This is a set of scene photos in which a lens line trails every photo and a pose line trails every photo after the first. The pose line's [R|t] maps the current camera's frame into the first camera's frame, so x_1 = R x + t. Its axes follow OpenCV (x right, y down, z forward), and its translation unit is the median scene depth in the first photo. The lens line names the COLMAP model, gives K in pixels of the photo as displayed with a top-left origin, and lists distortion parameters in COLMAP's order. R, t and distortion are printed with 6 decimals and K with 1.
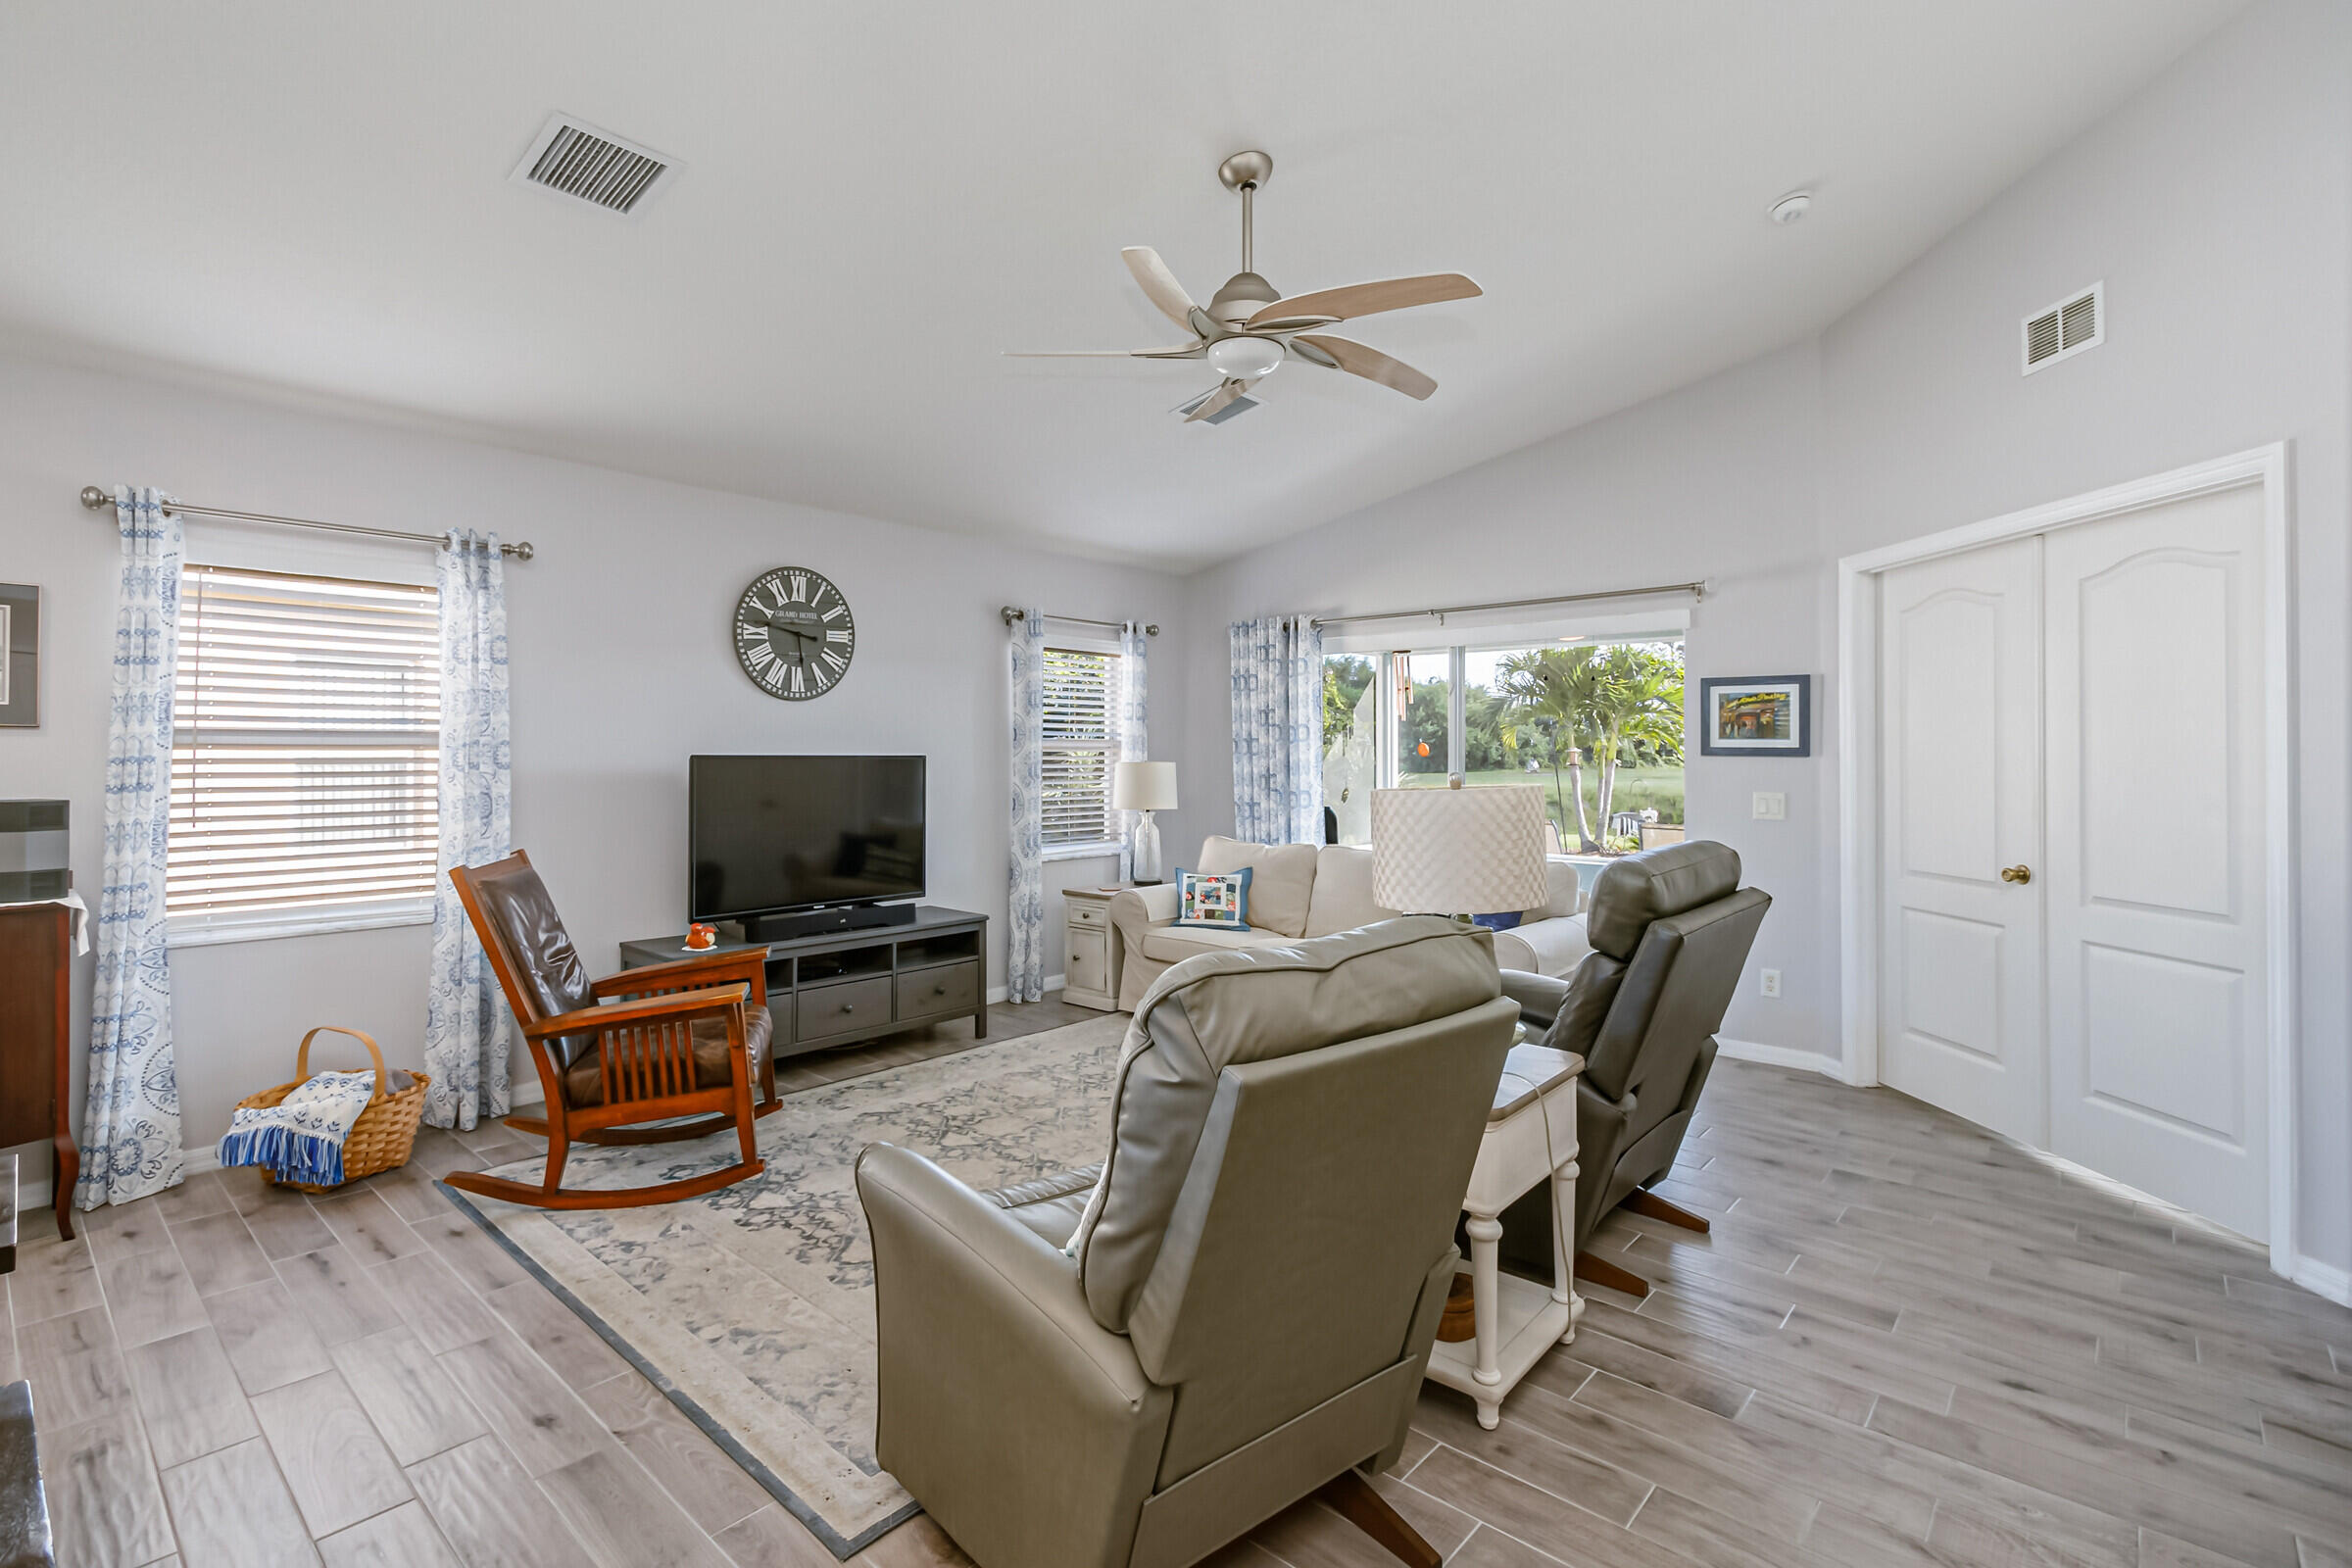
lens RADIAL K [[1101.2, 0, 1174.3], [0, 1101.2, 745.7], [0, 0, 1]] dist [0.001940, 0.000238]
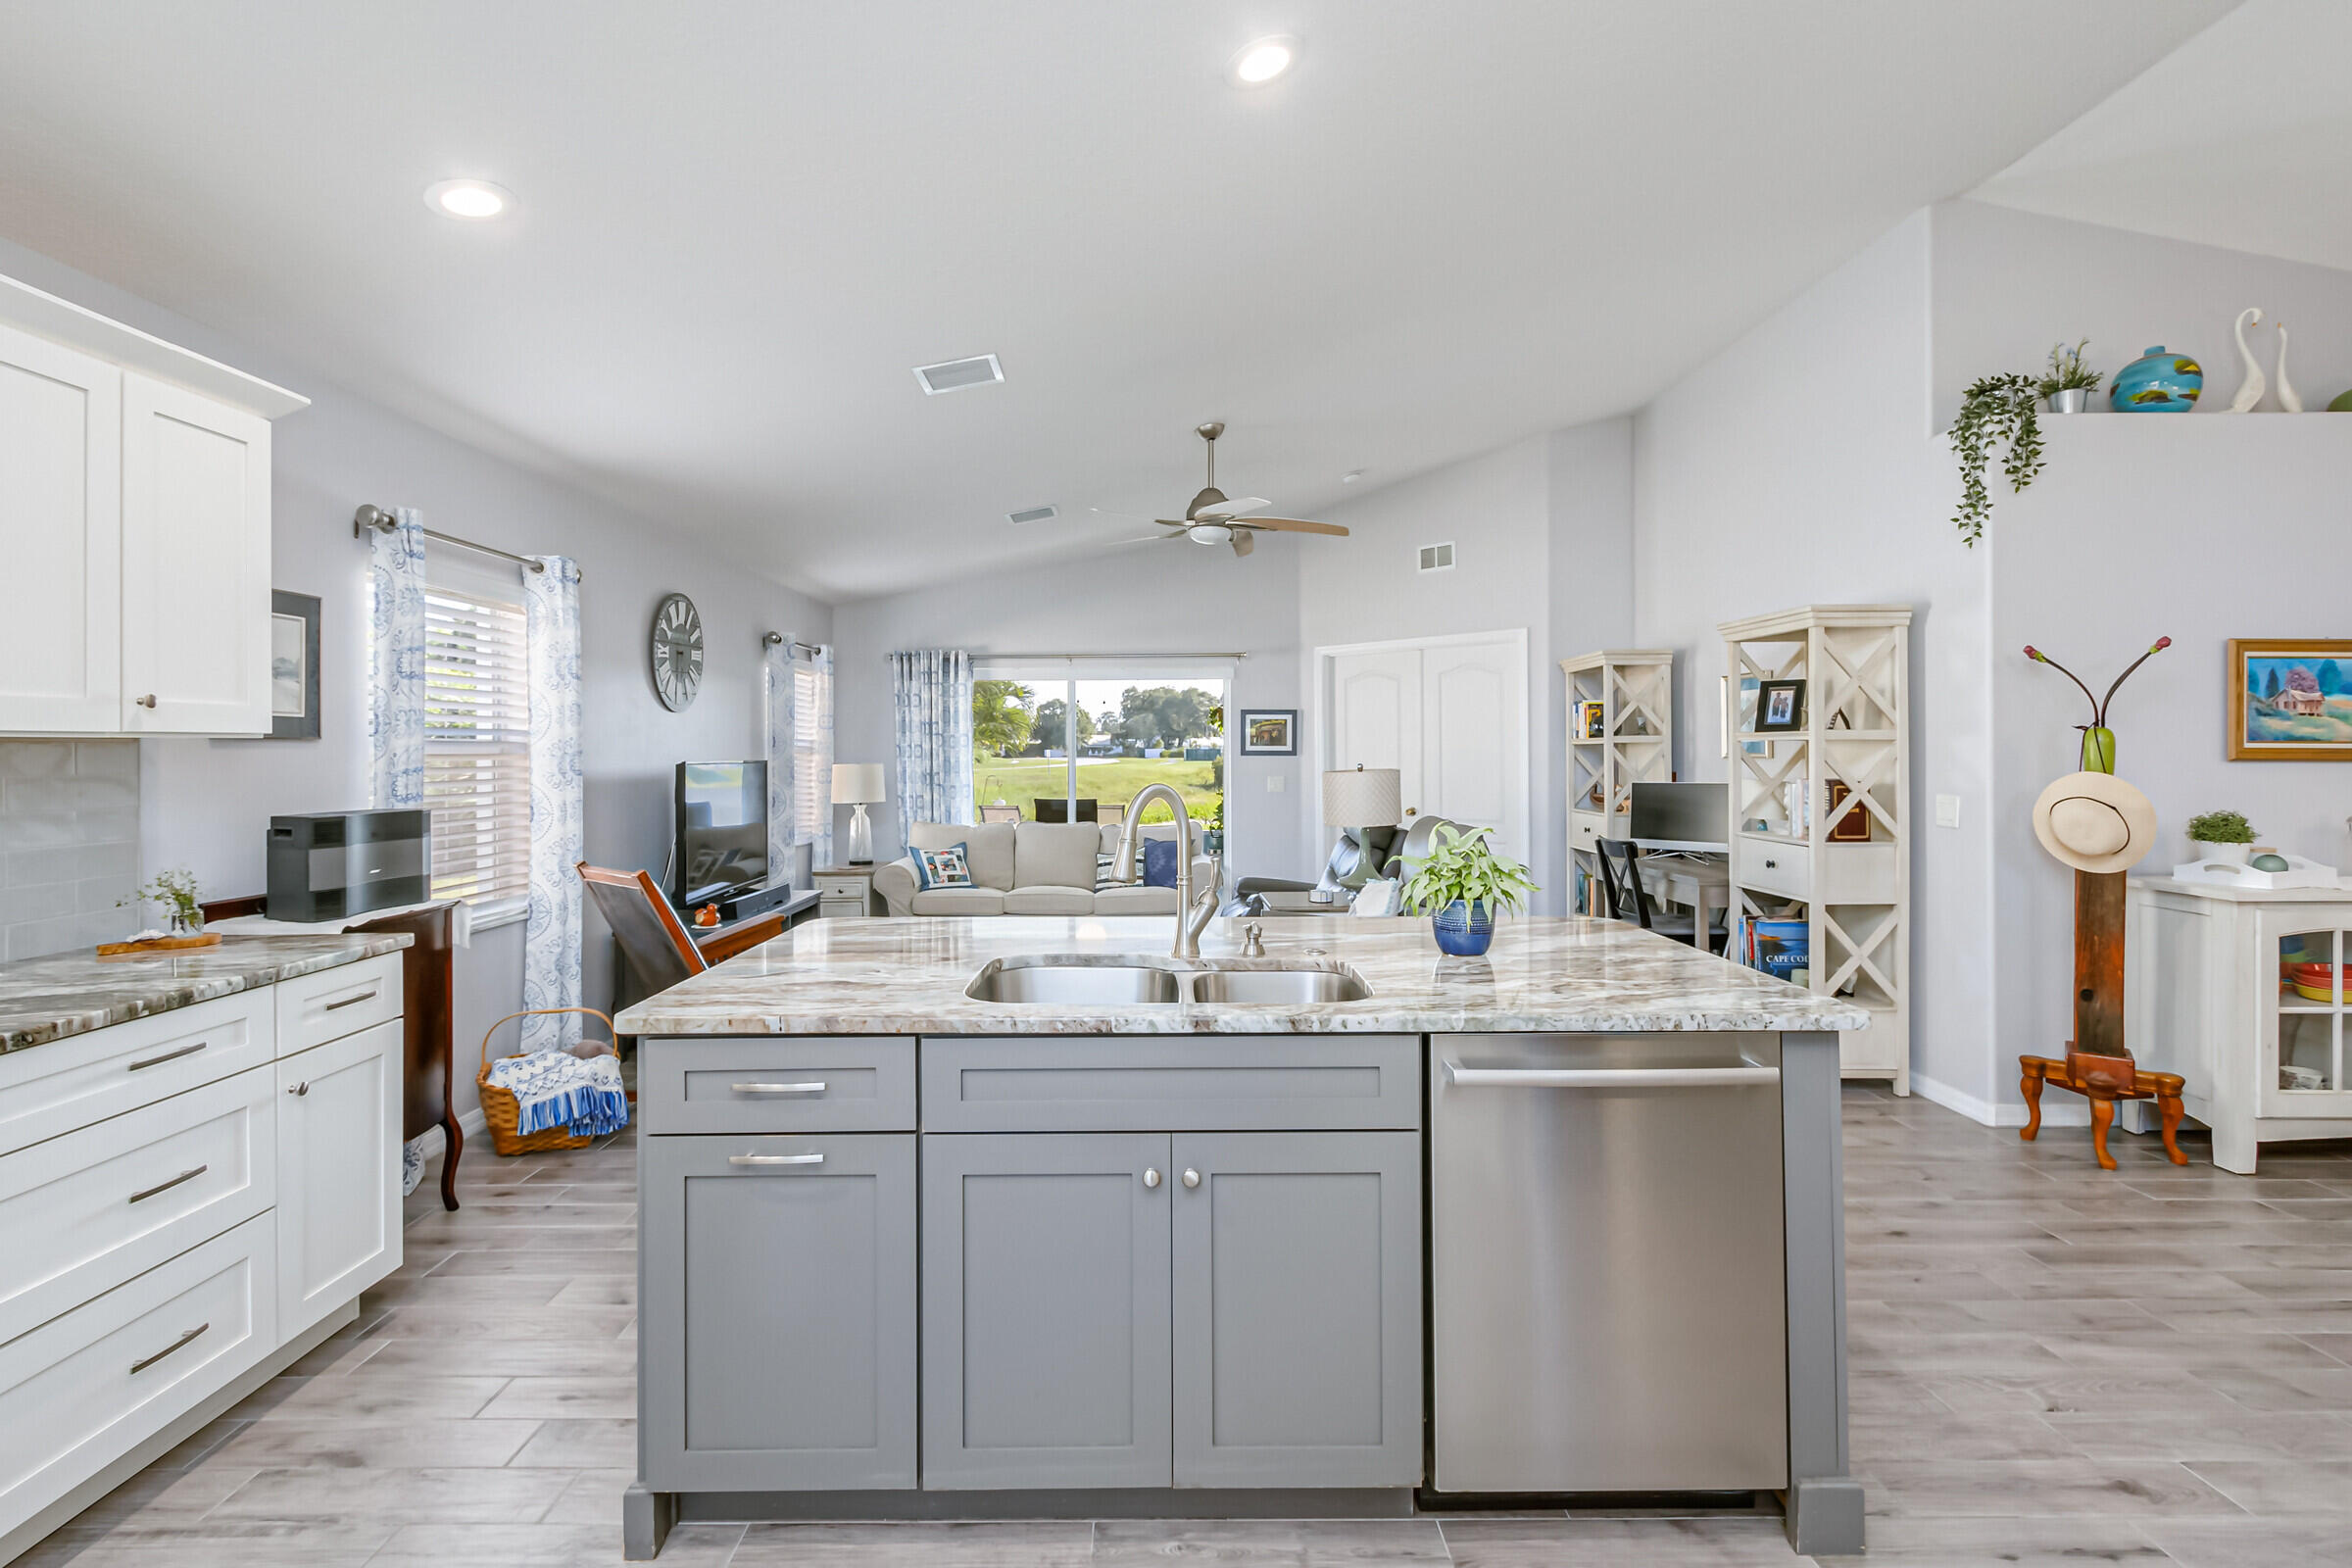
lens RADIAL K [[1101.2, 0, 1174.3], [0, 1101.2, 745.7], [0, 0, 1]] dist [0.001940, 0.000238]
pose [[0.734465, -0.001046, 0.678645, -0.617510], [0.001503, 0.999999, -0.000086, -0.005041], [-0.678645, 0.001083, 0.734466, -0.139474]]
